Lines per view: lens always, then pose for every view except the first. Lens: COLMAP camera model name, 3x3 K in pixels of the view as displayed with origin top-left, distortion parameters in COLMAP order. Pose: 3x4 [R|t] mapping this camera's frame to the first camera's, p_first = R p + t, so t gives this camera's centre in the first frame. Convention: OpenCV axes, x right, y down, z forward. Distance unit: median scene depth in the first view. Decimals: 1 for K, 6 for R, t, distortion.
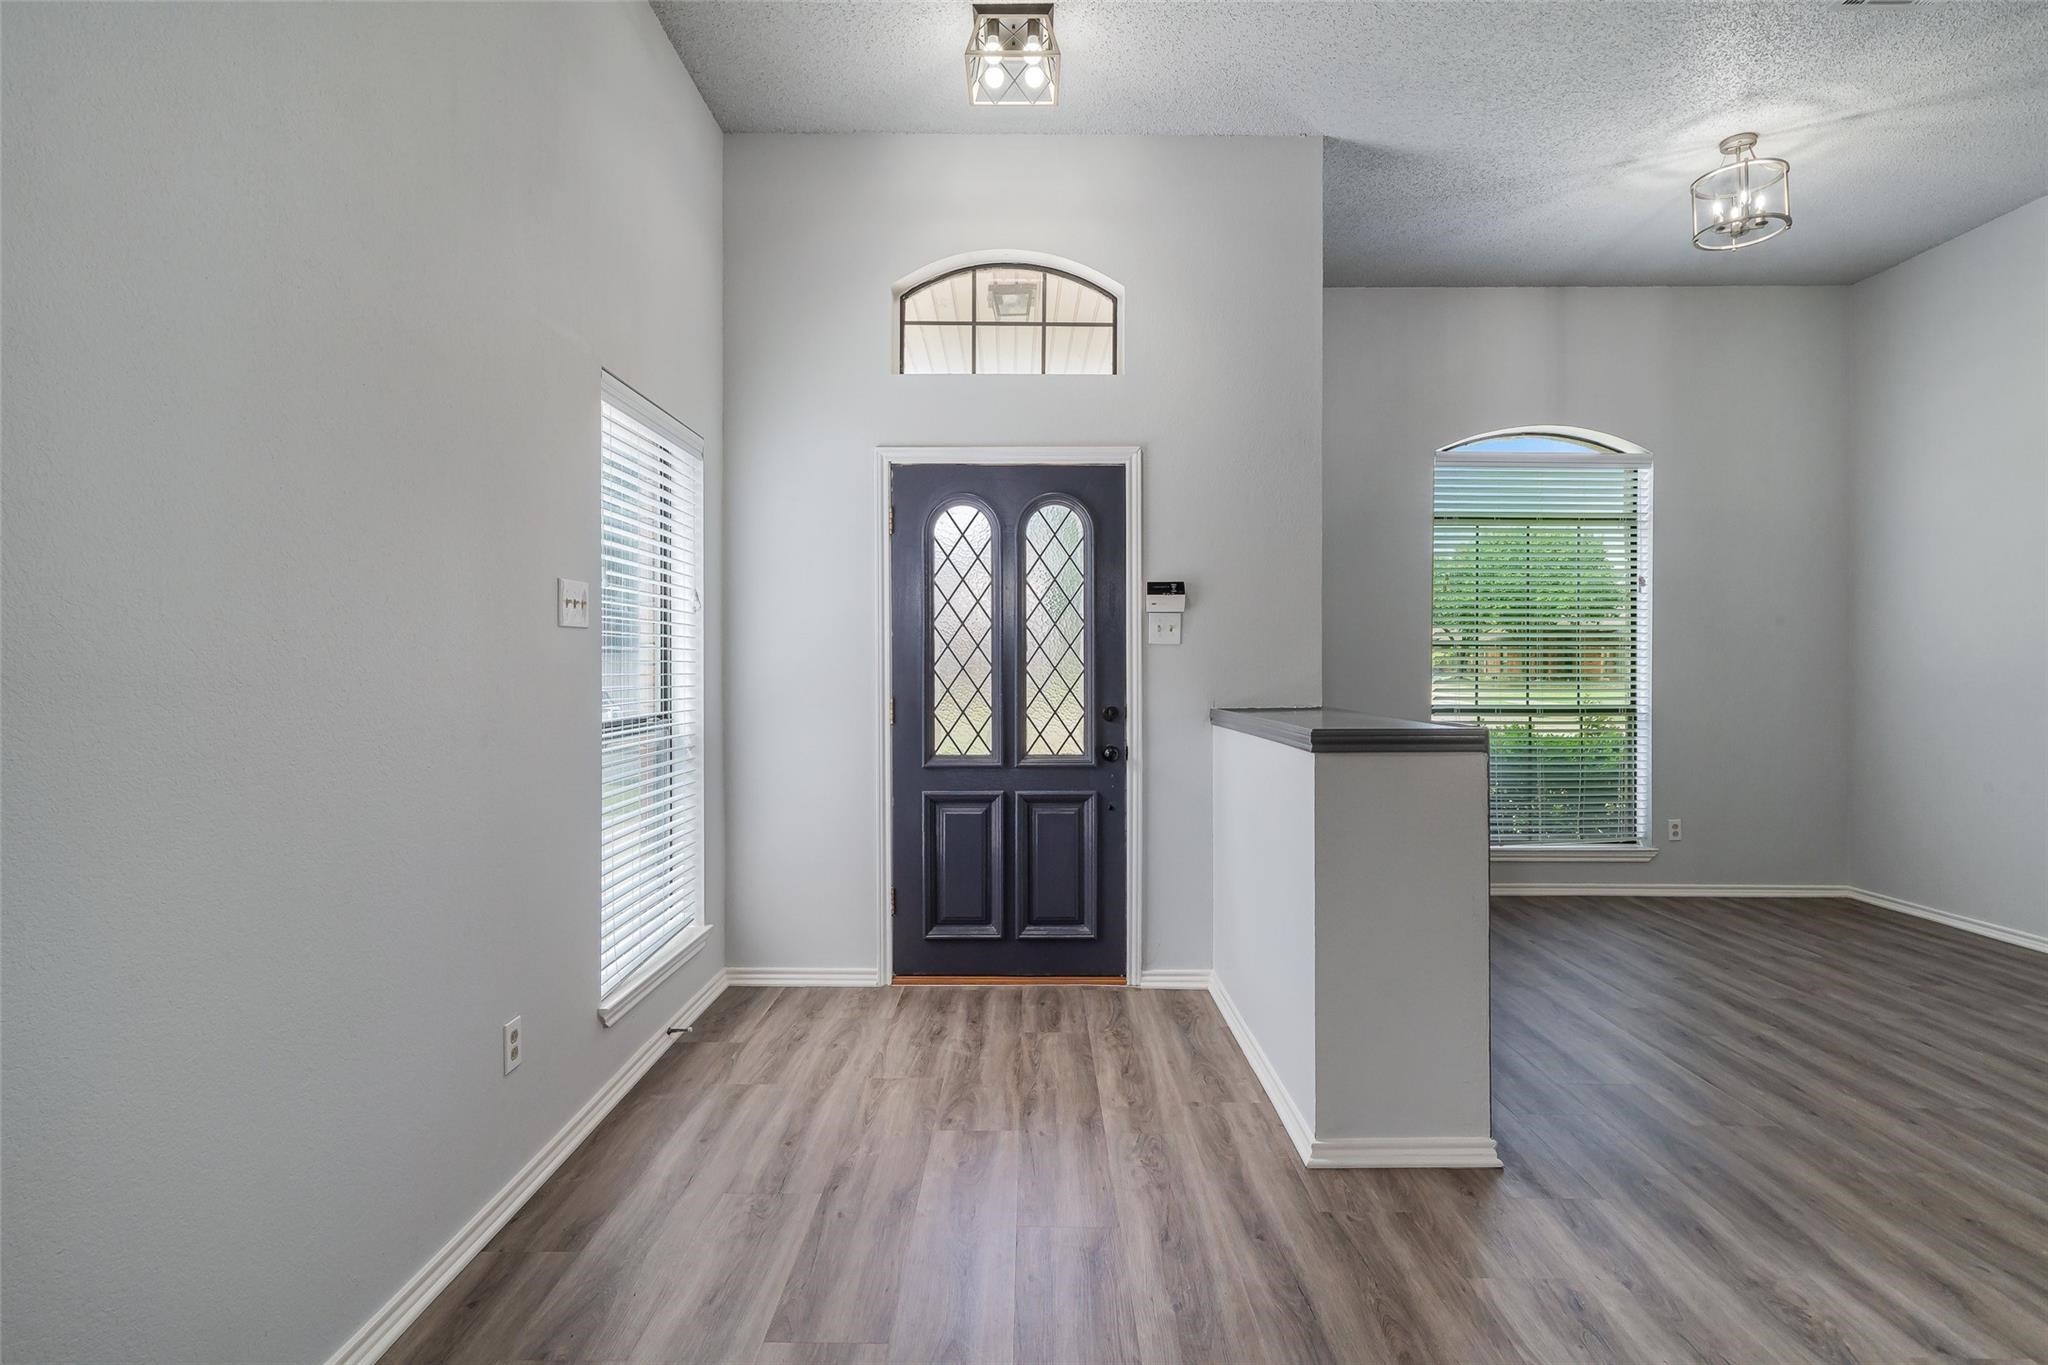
lens RADIAL K [[1039.6, 0, 1024.4], [0, 1039.6, 673.7], [0, 0, 1]] dist [0.003621, 0.000502]
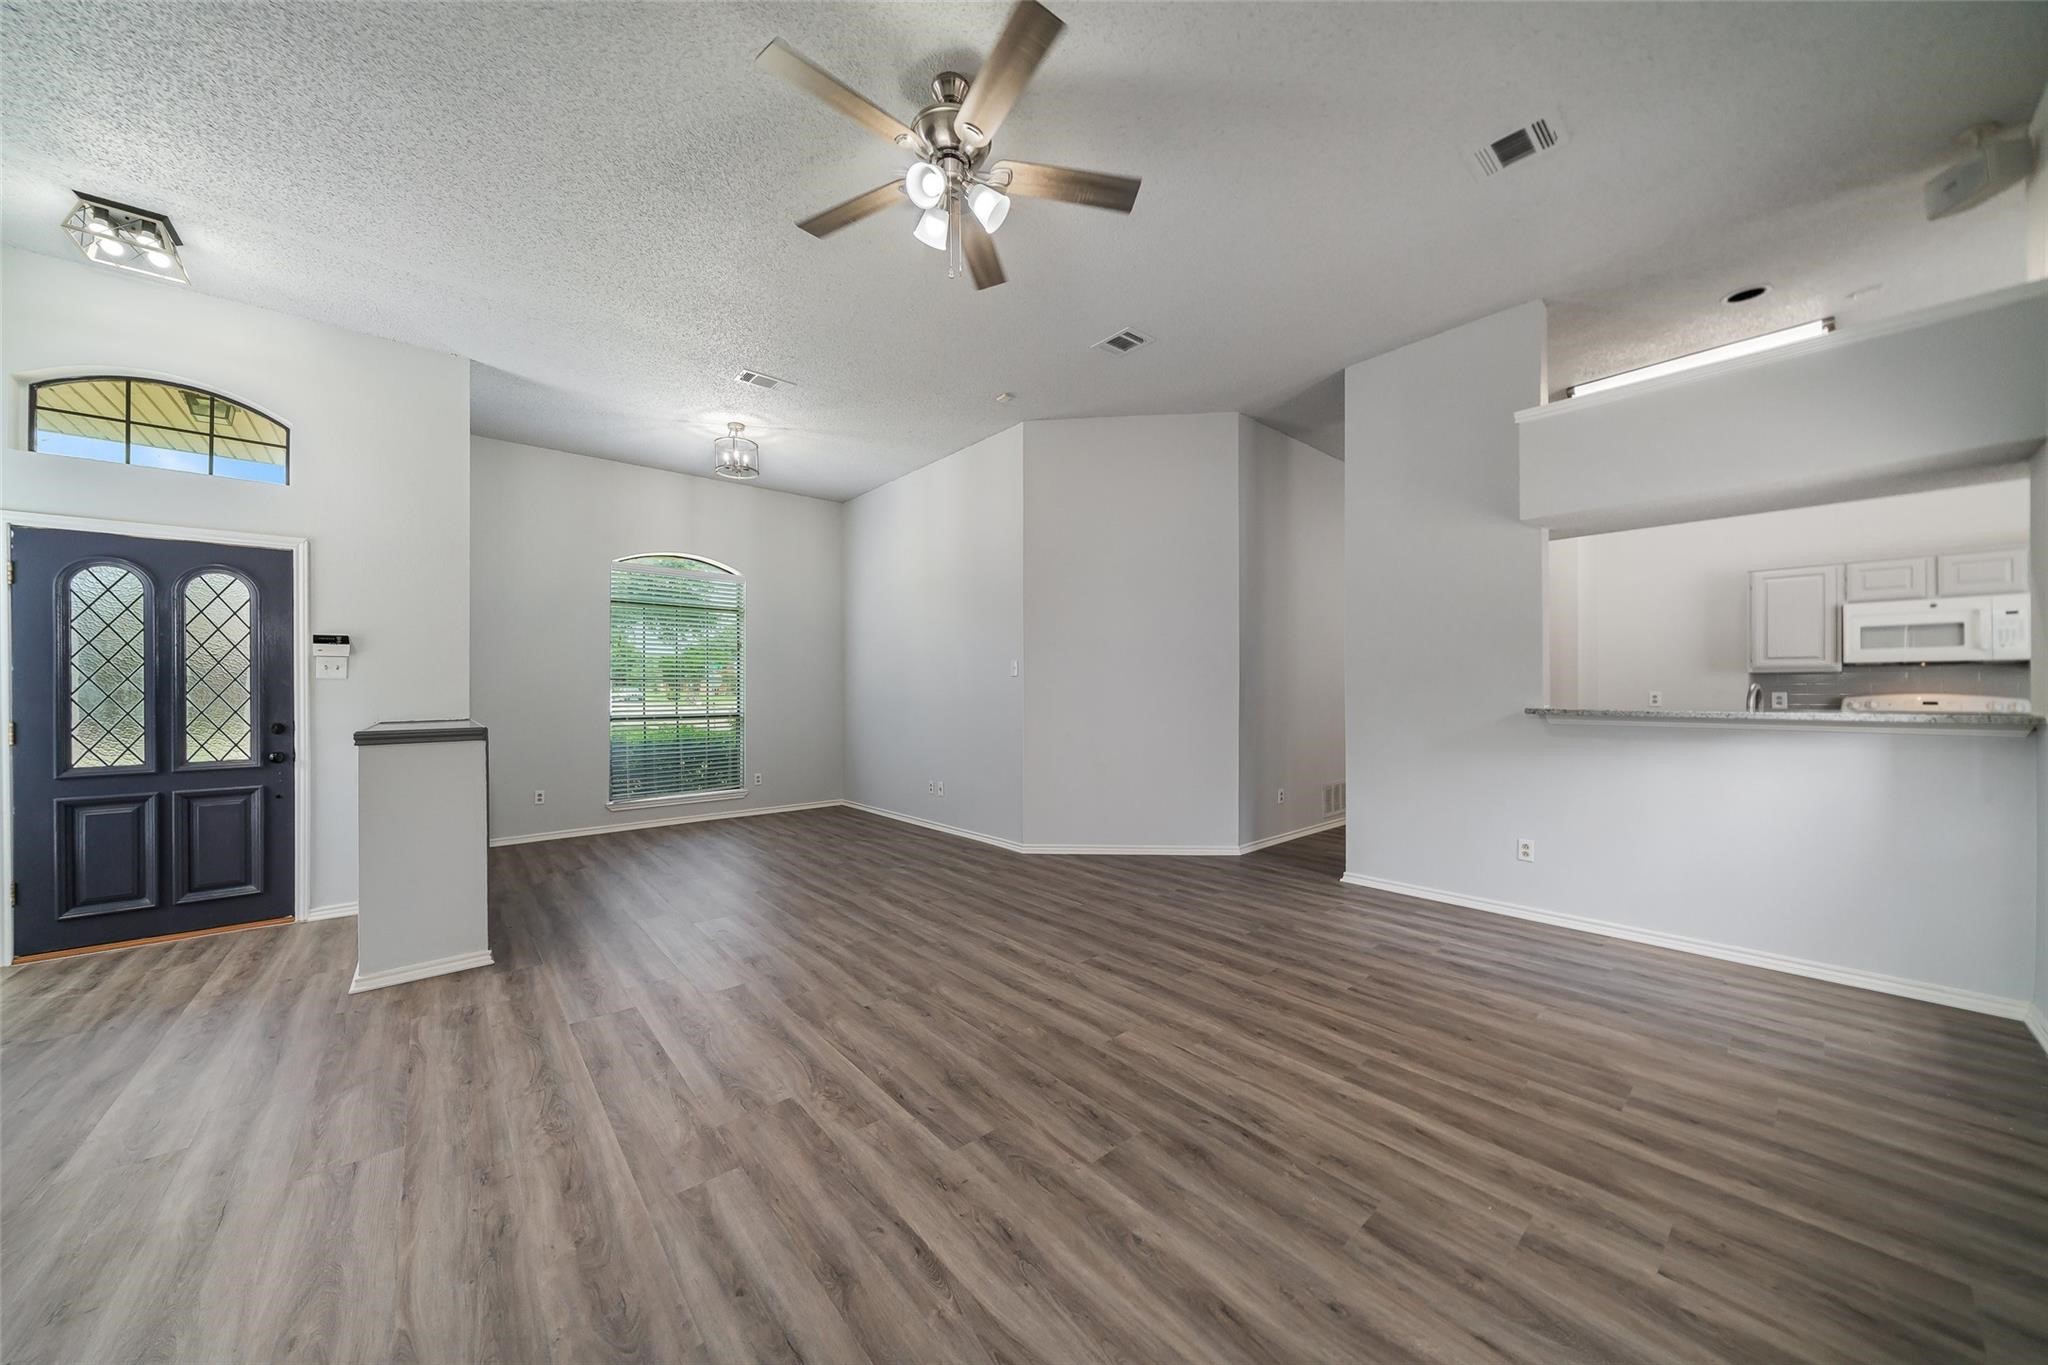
lens RADIAL K [[704.0, 0, 1015.7], [0, 704.0, 689.0], [0, 0, 1]] dist [-0.001156, 0.000372]
pose [[0.759295, -0.002752, 0.650741, 0.219109], [0.008682, 0.999945, -0.005902, 0.000003], [-0.650689, 0.010131, 0.759277, -0.350446]]
